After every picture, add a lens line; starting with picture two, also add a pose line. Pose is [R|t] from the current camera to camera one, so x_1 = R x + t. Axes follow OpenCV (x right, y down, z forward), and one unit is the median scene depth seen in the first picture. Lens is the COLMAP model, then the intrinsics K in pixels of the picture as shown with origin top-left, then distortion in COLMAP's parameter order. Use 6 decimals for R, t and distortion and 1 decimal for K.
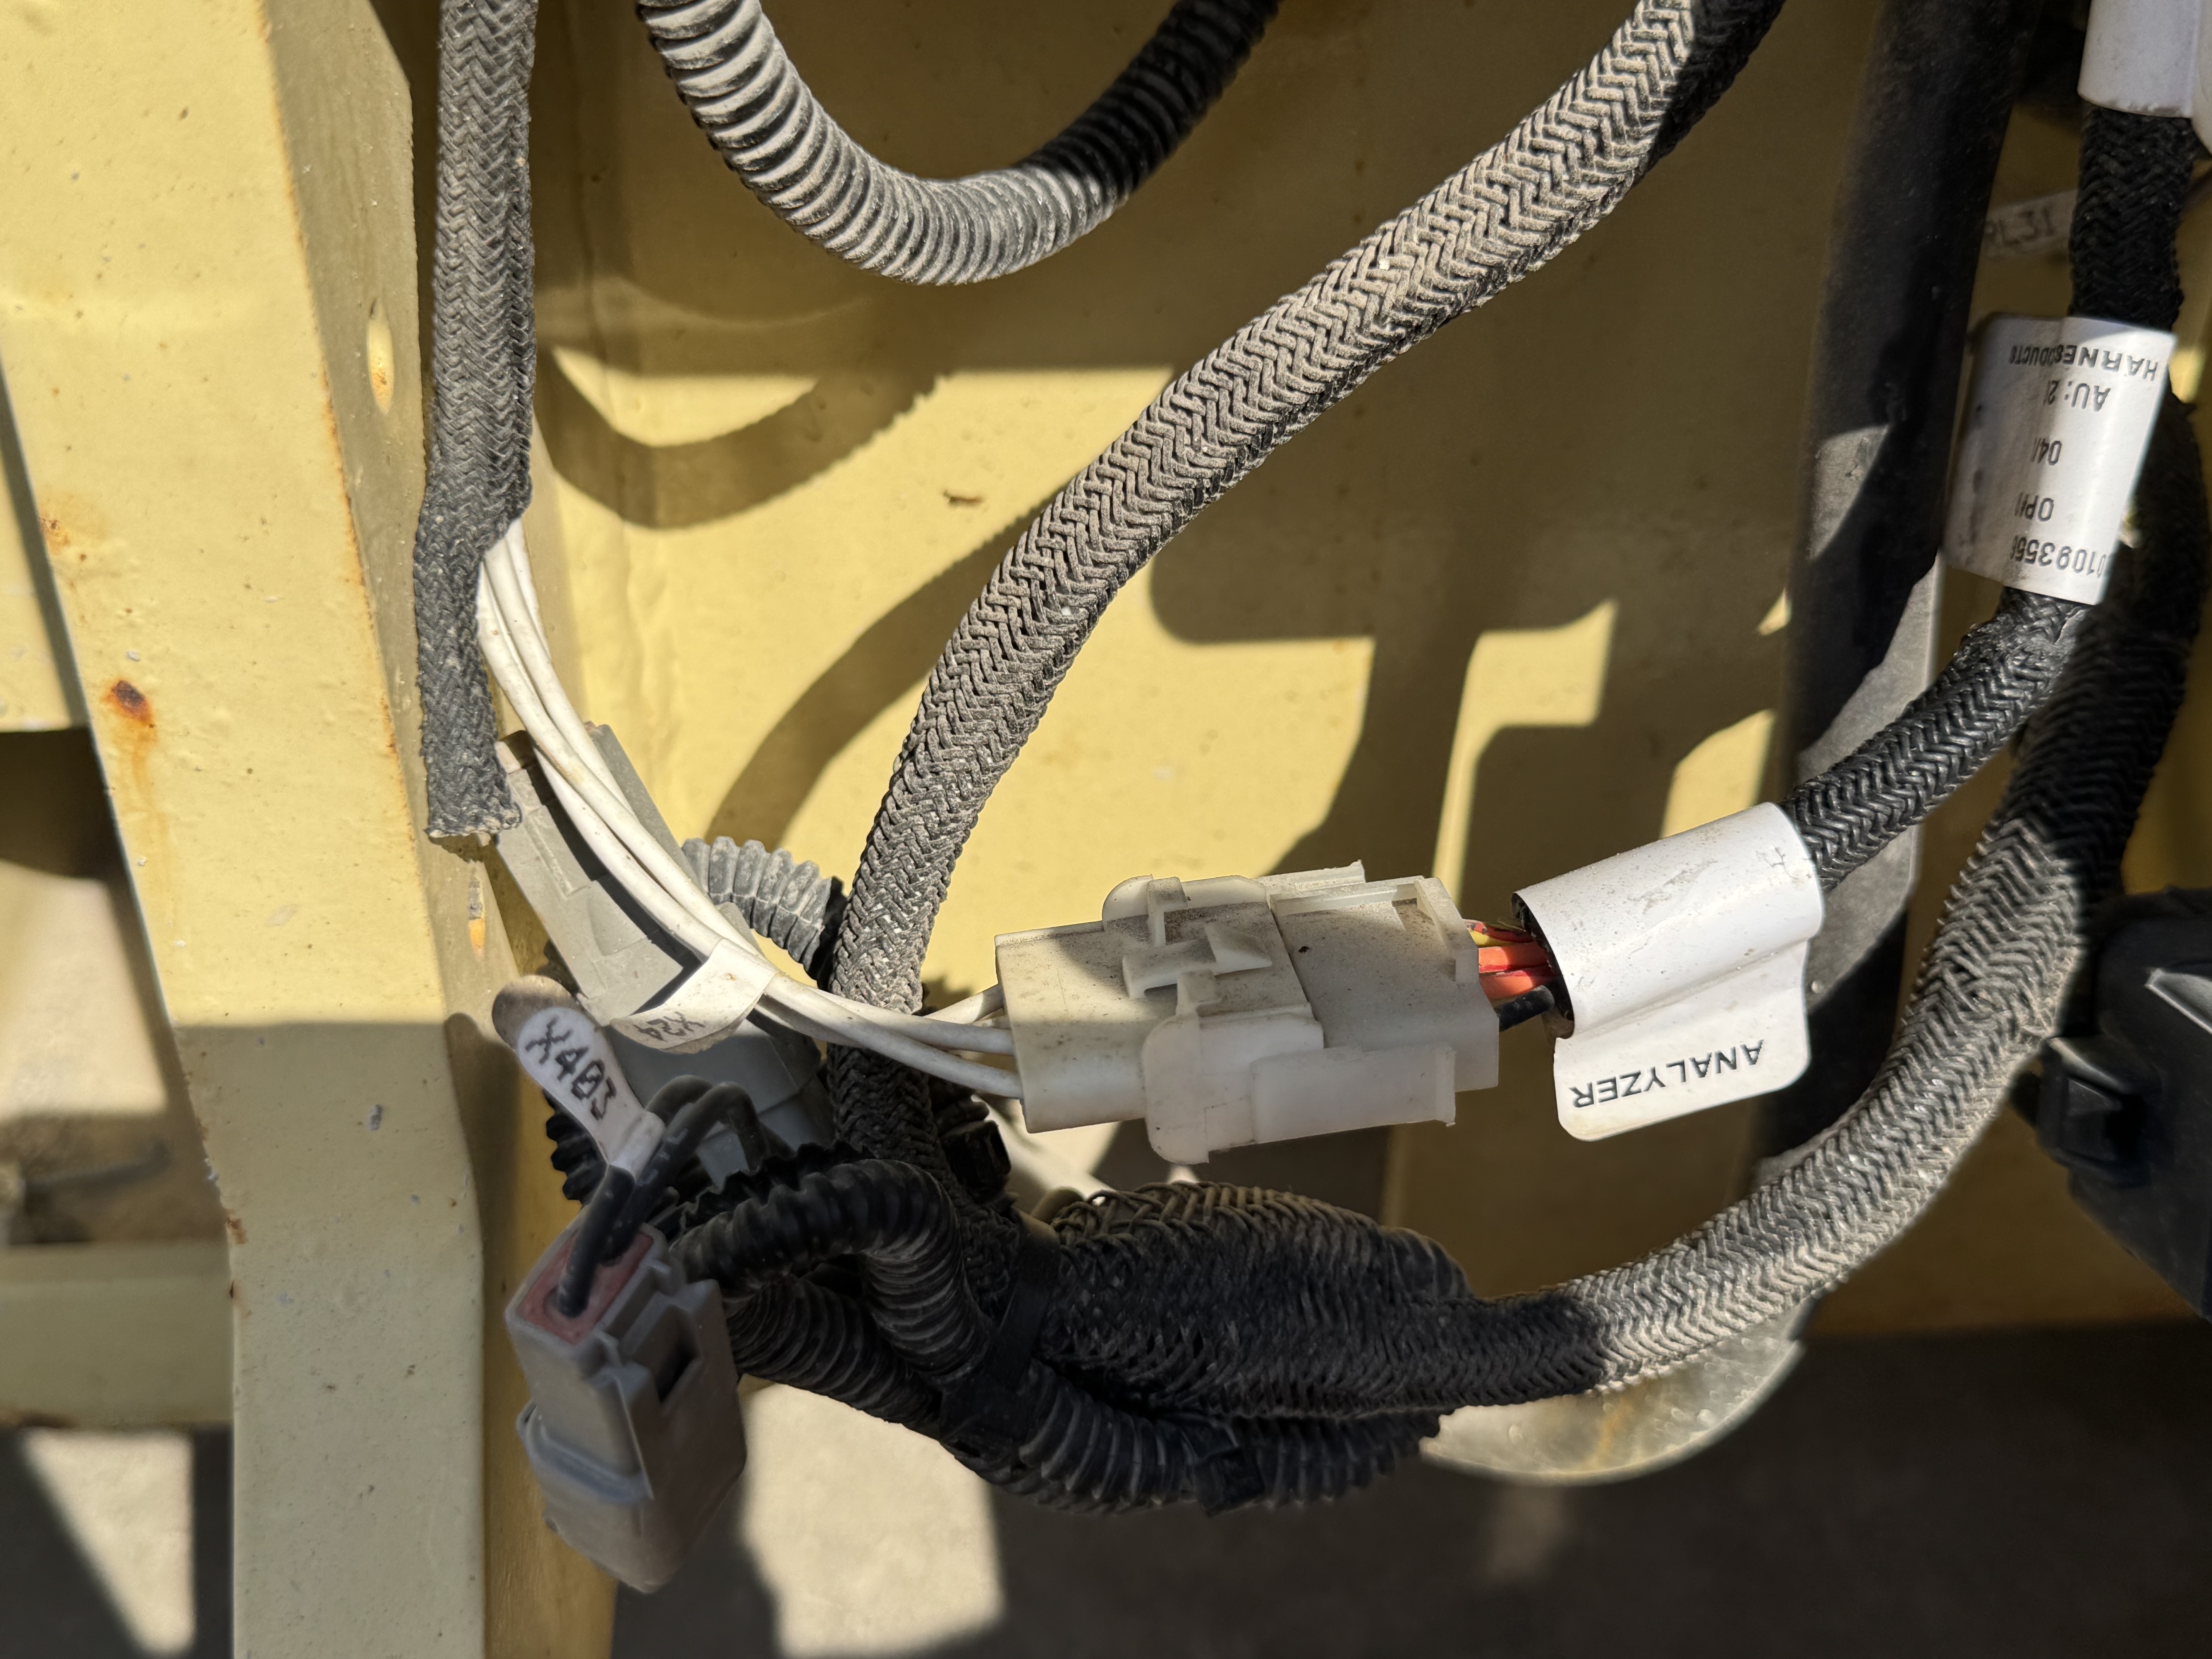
lens RADIAL K [[2369.2, 0, 1106.0], [0, 2369.2, 829.5], [0, 0, 1]] dist [0.125541, -0.349781]
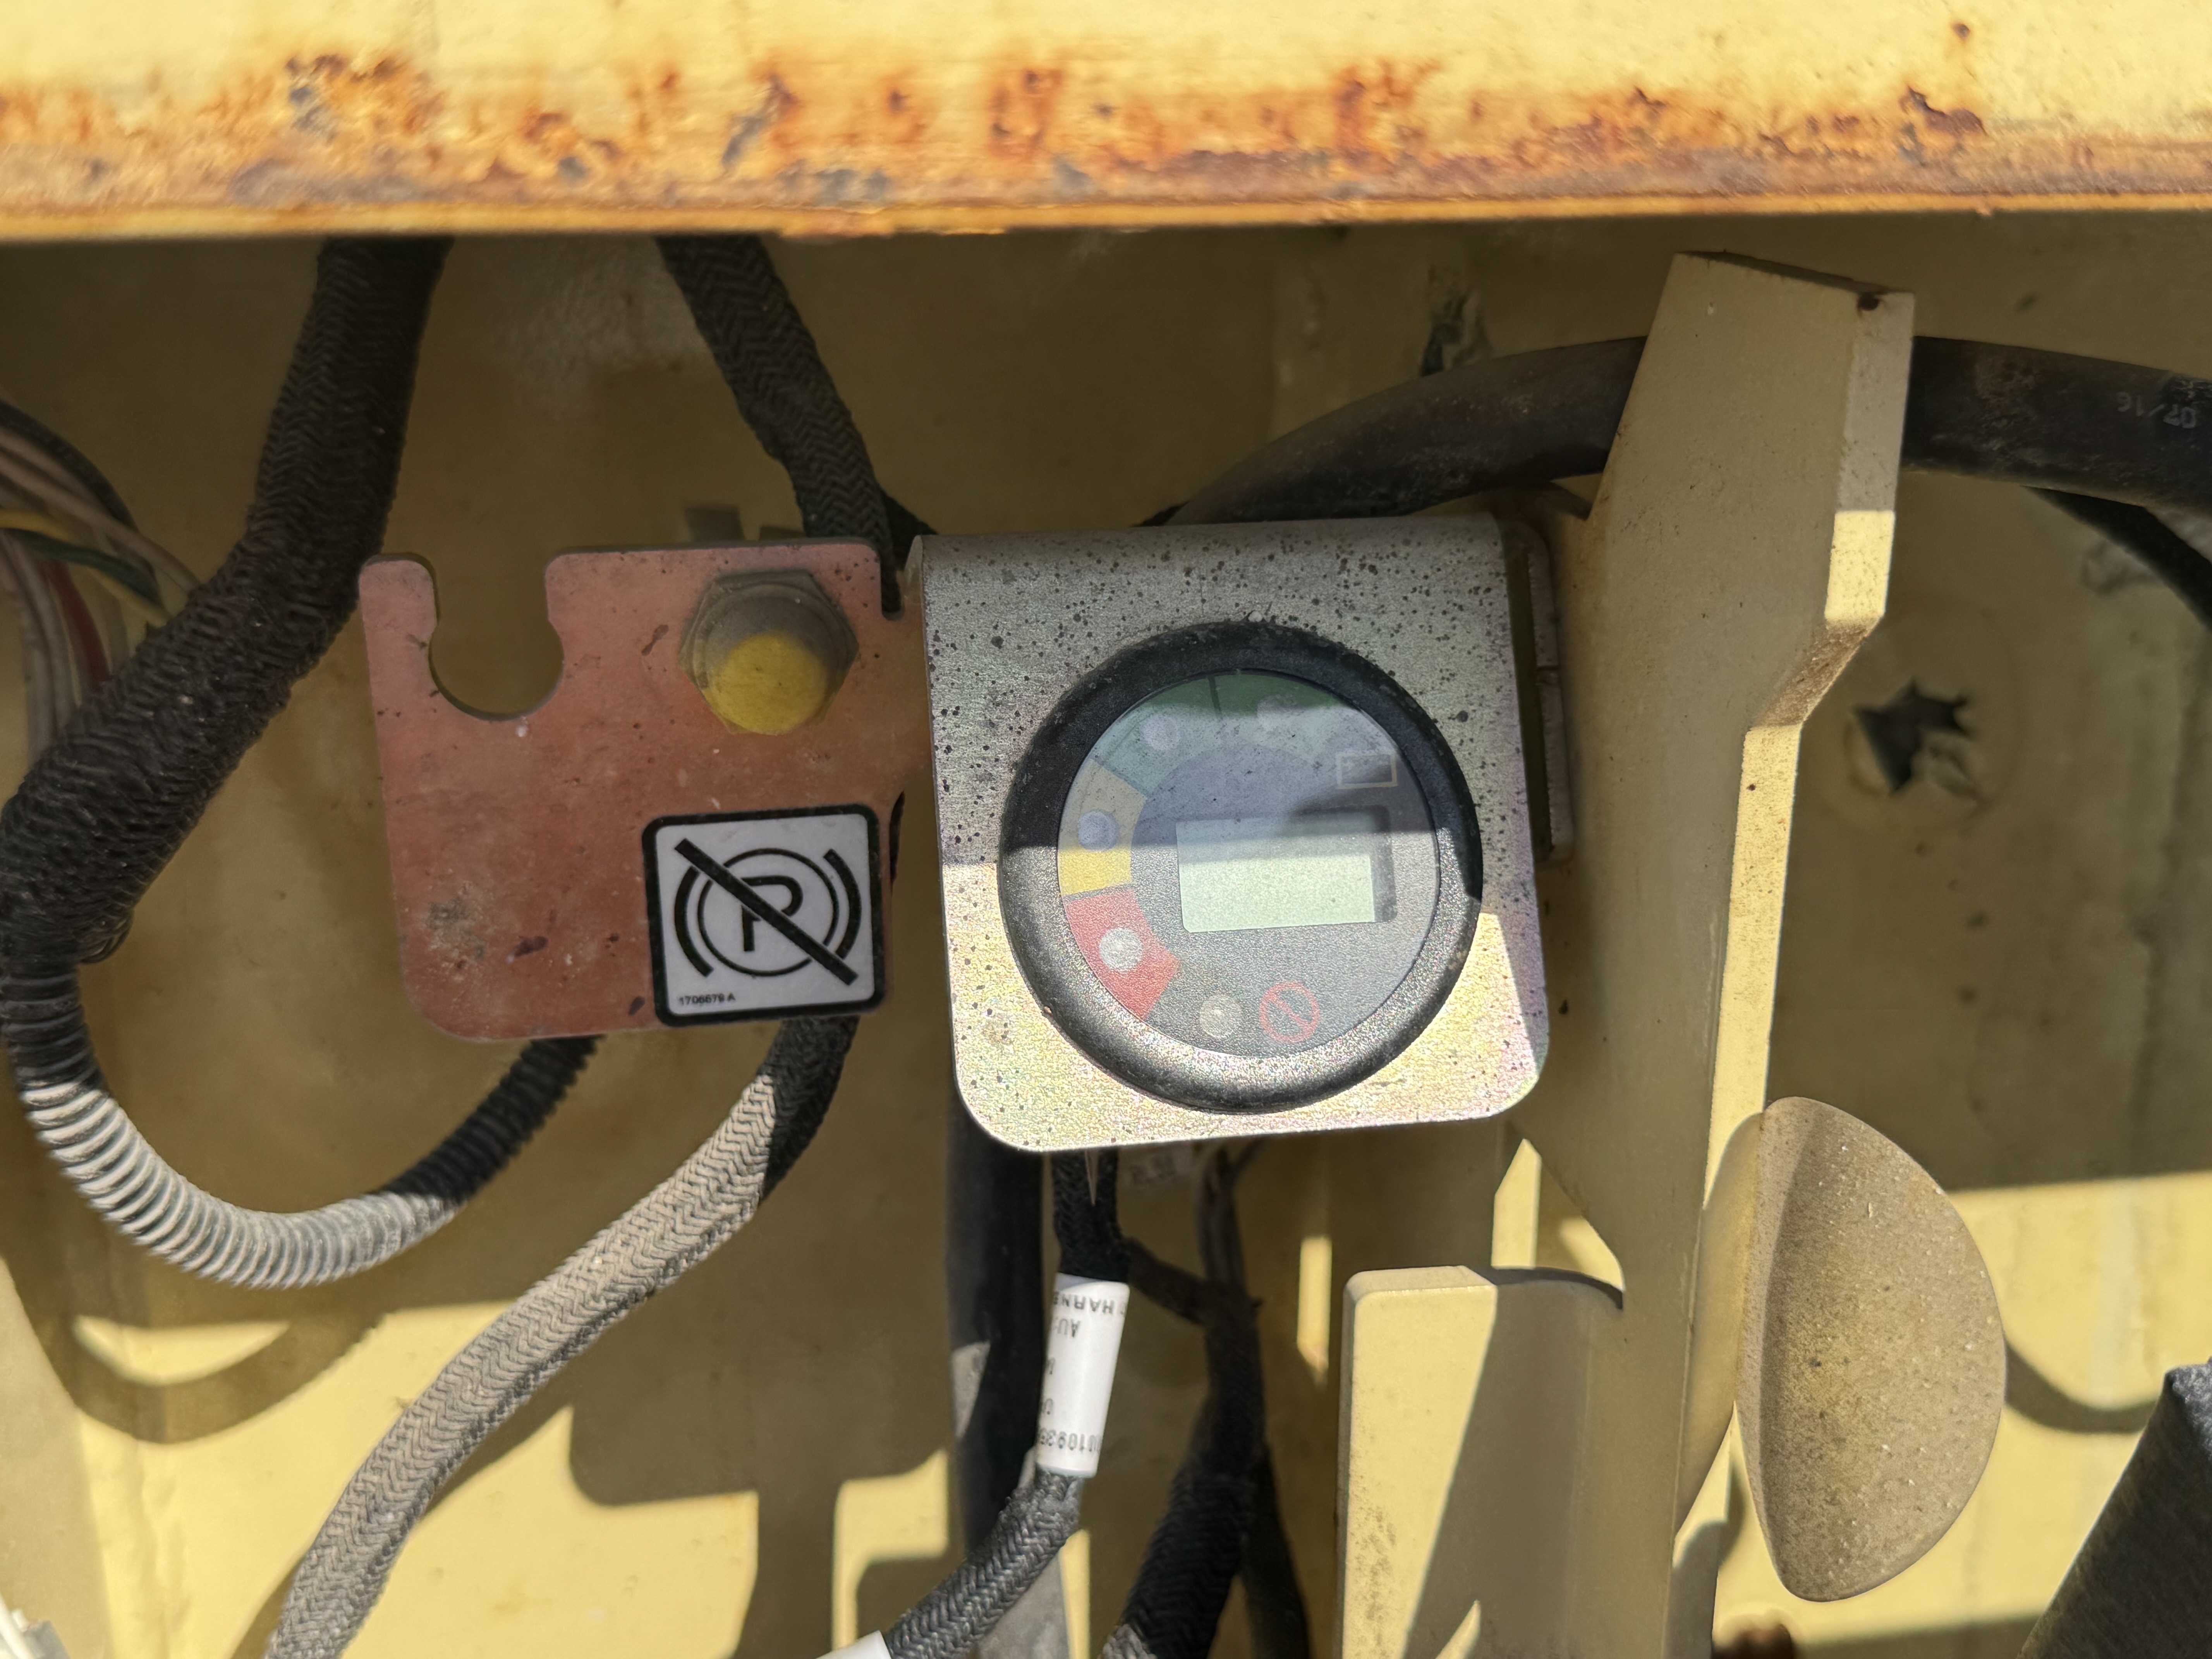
lens RADIAL K [[2369.2, 0, 1106.0], [0, 2369.2, 829.5], [0, 0, 1]] dist [0.125541, -0.349781]
pose [[0.996933, -0.041951, 0.066059, 0.330825], [0.060368, 0.949435, -0.308105, -0.017035], [-0.049794, 0.311148, 0.949056, -0.474445]]
